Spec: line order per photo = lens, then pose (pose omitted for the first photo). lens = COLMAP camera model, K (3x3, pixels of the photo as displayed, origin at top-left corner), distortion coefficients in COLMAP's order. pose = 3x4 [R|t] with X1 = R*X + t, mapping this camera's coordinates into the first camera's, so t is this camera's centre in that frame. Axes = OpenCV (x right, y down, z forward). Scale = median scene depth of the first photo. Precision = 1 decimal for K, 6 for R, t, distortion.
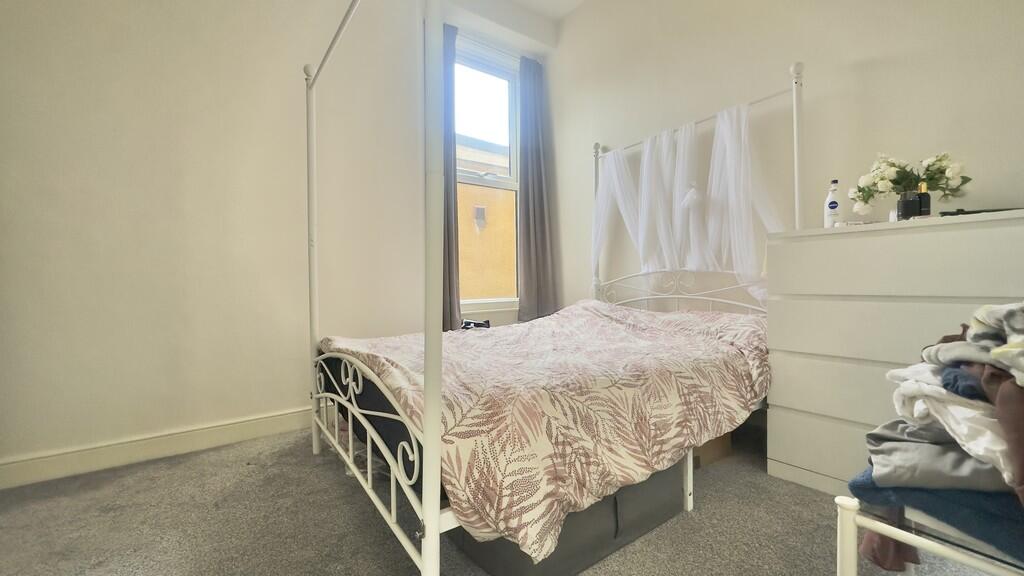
lens RADIAL K [[408.0, 0, 510.6], [0, 408.0, 287.7], [0, 0, 1]] dist [-0.001663, -0.000234]
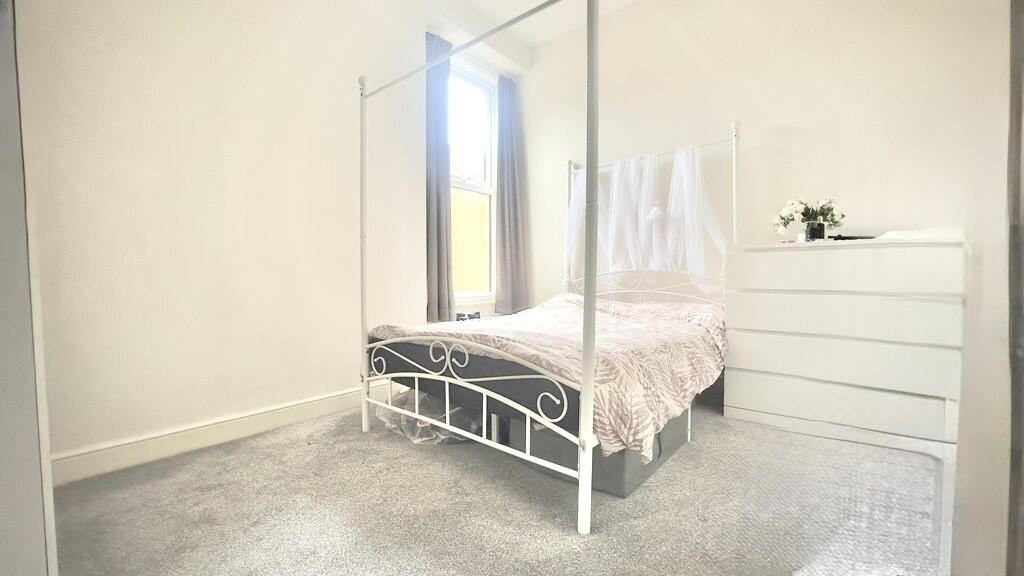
lens RADIAL K [[408.0, 0, 510.6], [0, 408.0, 287.7], [0, 0, 1]] dist [-0.001663, -0.000234]
pose [[0.970052, 0.007963, 0.242766, -0.425268], [-0.009867, 0.999929, 0.006628, 0.009630], [-0.242696, -0.008825, 0.970062, -0.180659]]
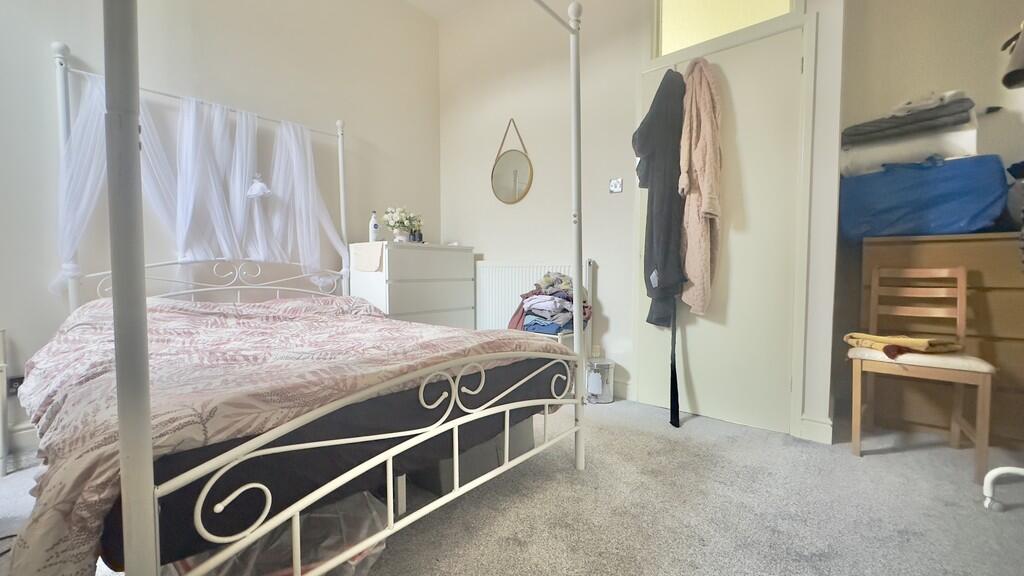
lens RADIAL K [[408.0, 0, 510.6], [0, 408.0, 287.7], [0, 0, 1]] dist [-0.001663, -0.000234]
pose [[-0.237095, -0.026531, 0.971124, -0.991095], [0.017556, 0.999347, 0.031588, 0.004876], [-0.971328, 0.024538, -0.236475, 0.899528]]
